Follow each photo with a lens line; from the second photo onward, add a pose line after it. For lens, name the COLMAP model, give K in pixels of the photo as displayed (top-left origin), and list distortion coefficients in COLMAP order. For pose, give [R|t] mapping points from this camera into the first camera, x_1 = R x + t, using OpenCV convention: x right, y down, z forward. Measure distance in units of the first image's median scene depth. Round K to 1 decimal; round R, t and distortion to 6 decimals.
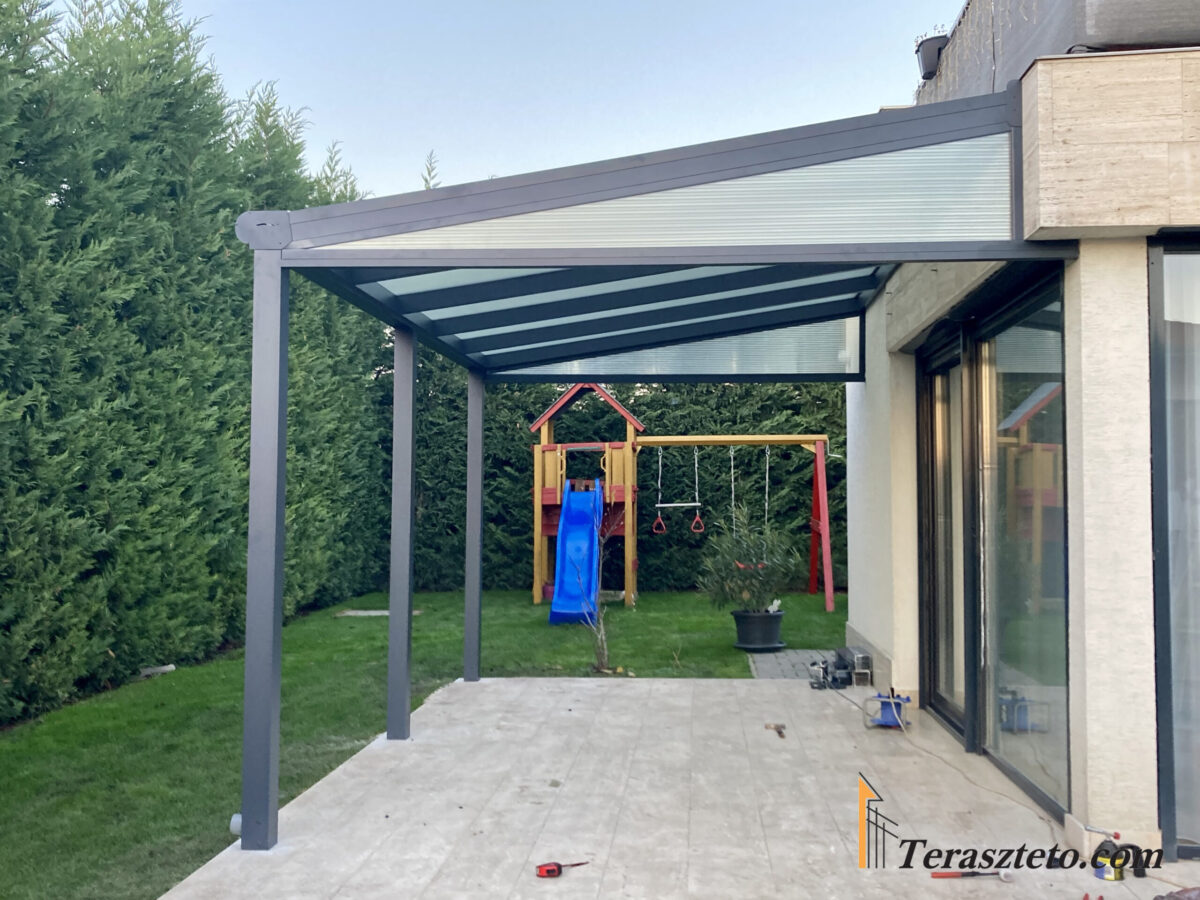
lens RADIAL K [[1281.5, 0, 599.2], [0, 1281.5, 432.9], [0, 0, 1]] dist [0.121552, -0.252952]
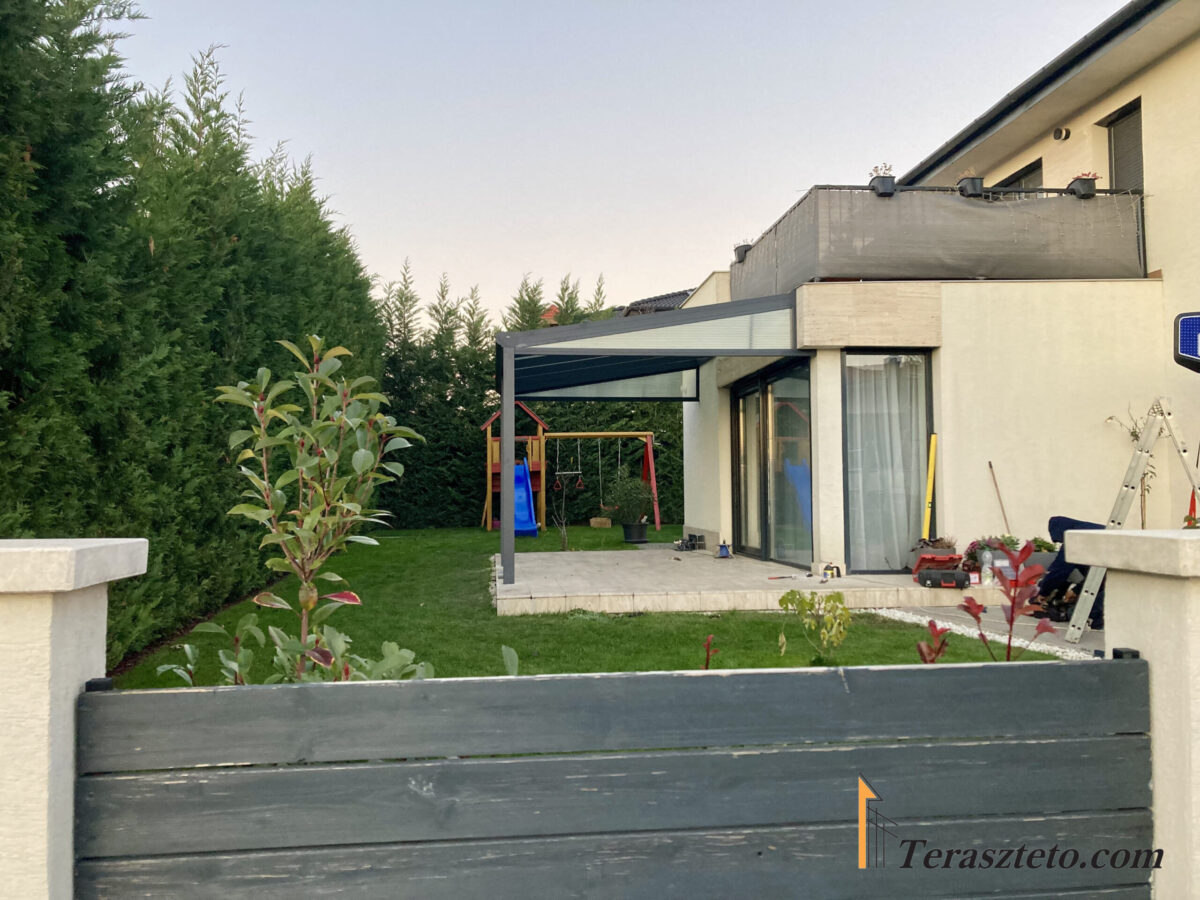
lens RADIAL K [[984.2, 0, 583.0], [0, 984.2, 446.4], [0, 0, 1]] dist [0.136873, -0.001514]
pose [[0.985115, -0.002588, 0.171880, -0.230189], [0.001450, 0.999976, 0.006745, 0.019060], [-0.171893, -0.006395, 0.985095, -0.472552]]
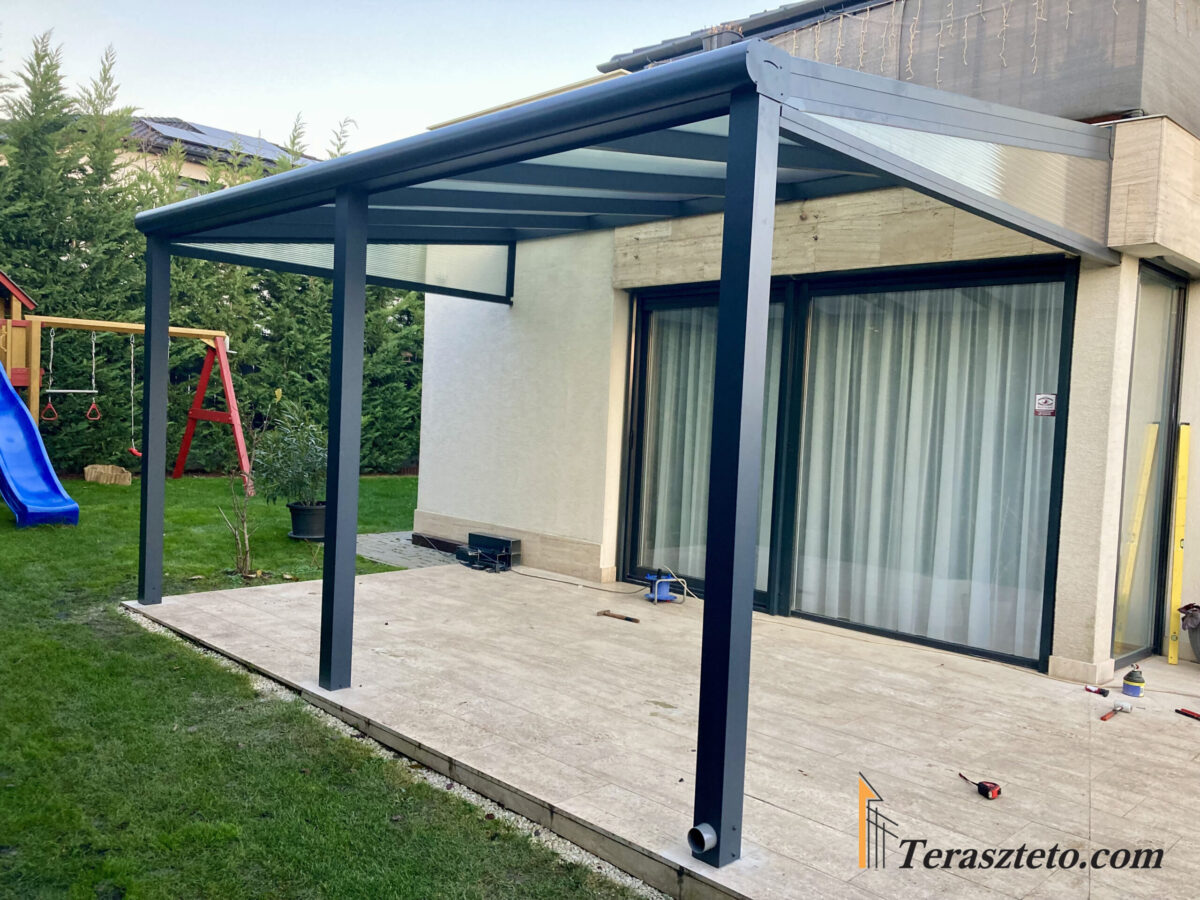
lens RADIAL K [[971.8, 0, 600.0], [0, 971.8, 450.0], [0, 0, 1]] dist [0.049454, -0.007558]
pose [[0.642820, -0.004651, 0.766003, -0.394439], [-0.086475, 0.993149, 0.078599, 0.012916], [-0.761121, -0.116766, 0.638013, 0.358979]]
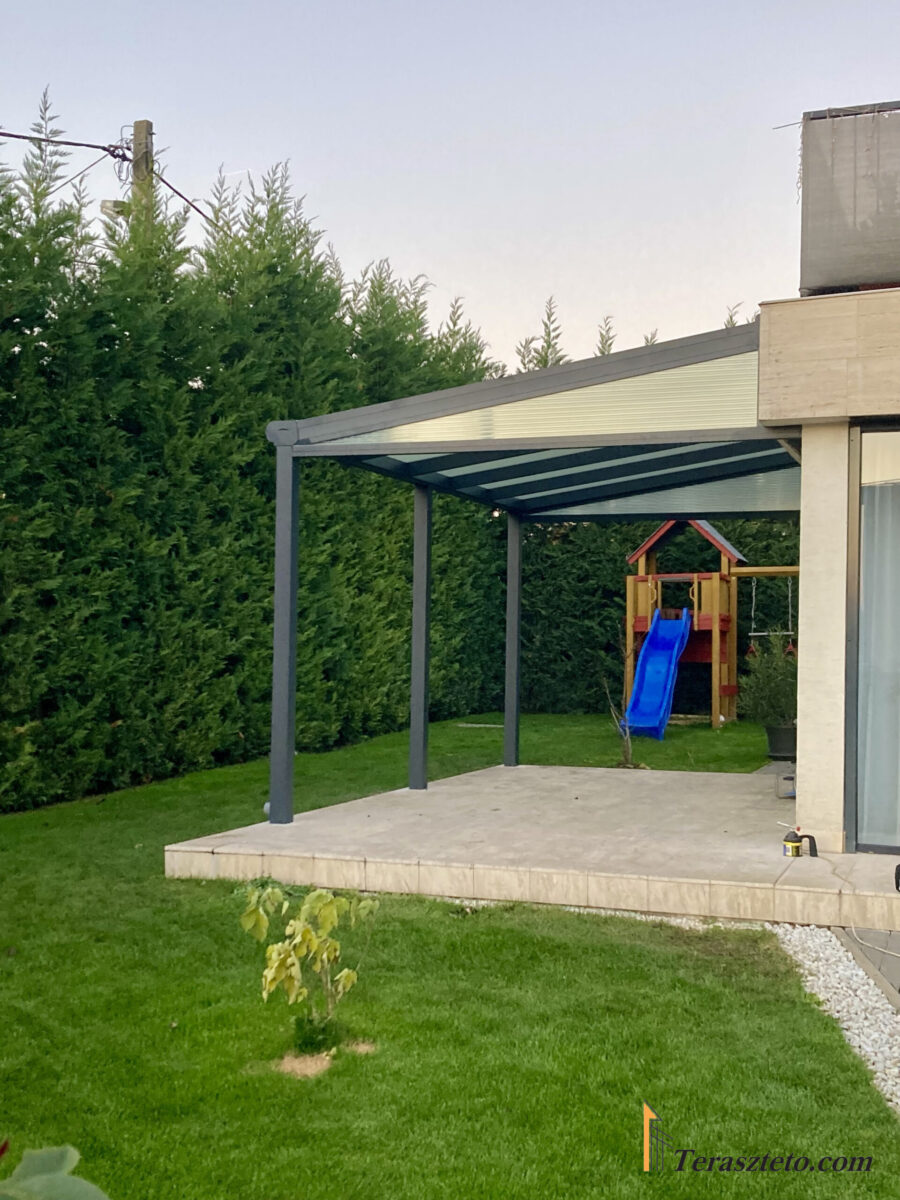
lens RADIAL K [[1456.7, 0, 453.7], [0, 1456.7, 622.9], [0, 0, 1]] dist [0.282628, -0.775638]
pose [[0.962363, 0.007276, -0.271670, 0.220389], [0.003050, 0.999289, 0.037570, 0.003451], [0.271750, -0.036984, 0.961657, -0.339472]]
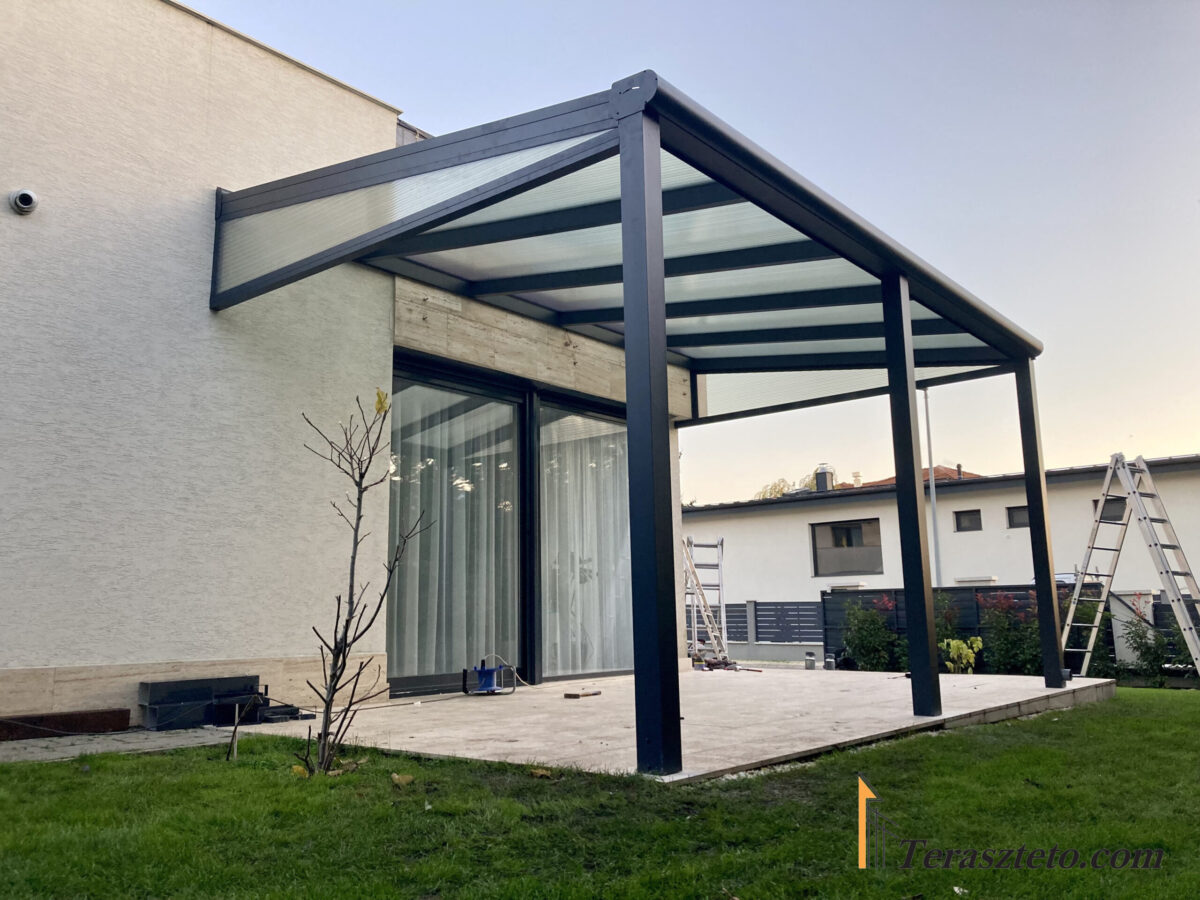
lens RADIAL K [[971.8, 0, 600.0], [0, 971.8, 450.0], [0, 0, 1]] dist [0.049454, -0.007558]
pose [[-0.820027, 0.115008, 0.560651, -0.267613], [-0.013359, 0.975489, -0.219644, 0.162621], [-0.572170, -0.187603, -0.798390, 1.315666]]
